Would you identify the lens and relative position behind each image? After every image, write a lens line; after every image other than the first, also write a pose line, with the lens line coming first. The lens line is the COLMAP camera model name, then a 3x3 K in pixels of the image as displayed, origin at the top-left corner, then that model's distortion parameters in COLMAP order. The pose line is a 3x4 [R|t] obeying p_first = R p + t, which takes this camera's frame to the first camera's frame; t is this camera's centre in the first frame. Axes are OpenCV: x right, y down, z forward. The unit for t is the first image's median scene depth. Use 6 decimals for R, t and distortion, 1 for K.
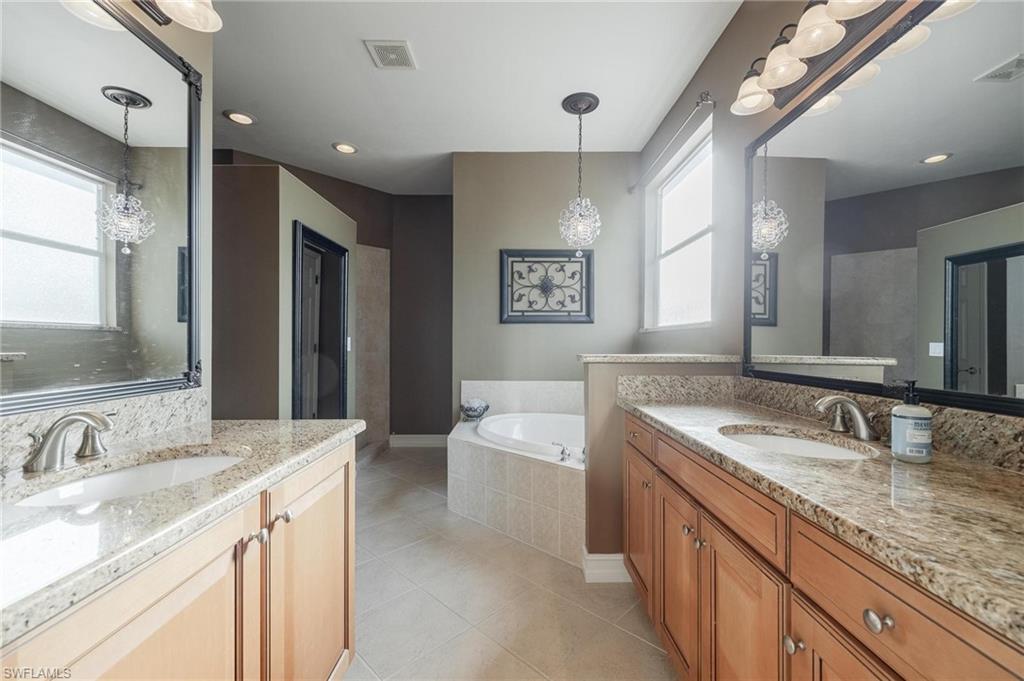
lens RADIAL K [[415.0, 0, 512.0], [0, 415.0, 345.2], [0, 0, 1]] dist [-0.003209, -0.000230]
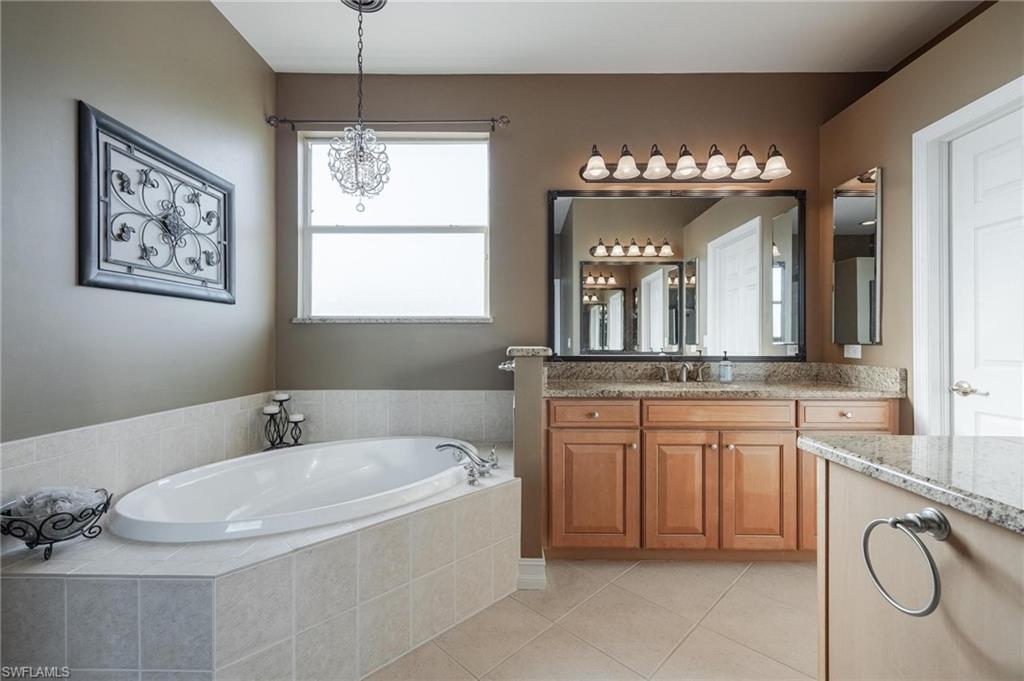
lens RADIAL K [[415.0, 0, 513.5], [0, 415.0, 337.5], [0, 0, 1]] dist [-0.003209, -0.000230]
pose [[0.001822, -0.001573, 0.999997, -0.423876], [-0.001117, 0.999998, 0.001575, -0.004244], [-0.999998, -0.001120, 0.001820, 0.580869]]
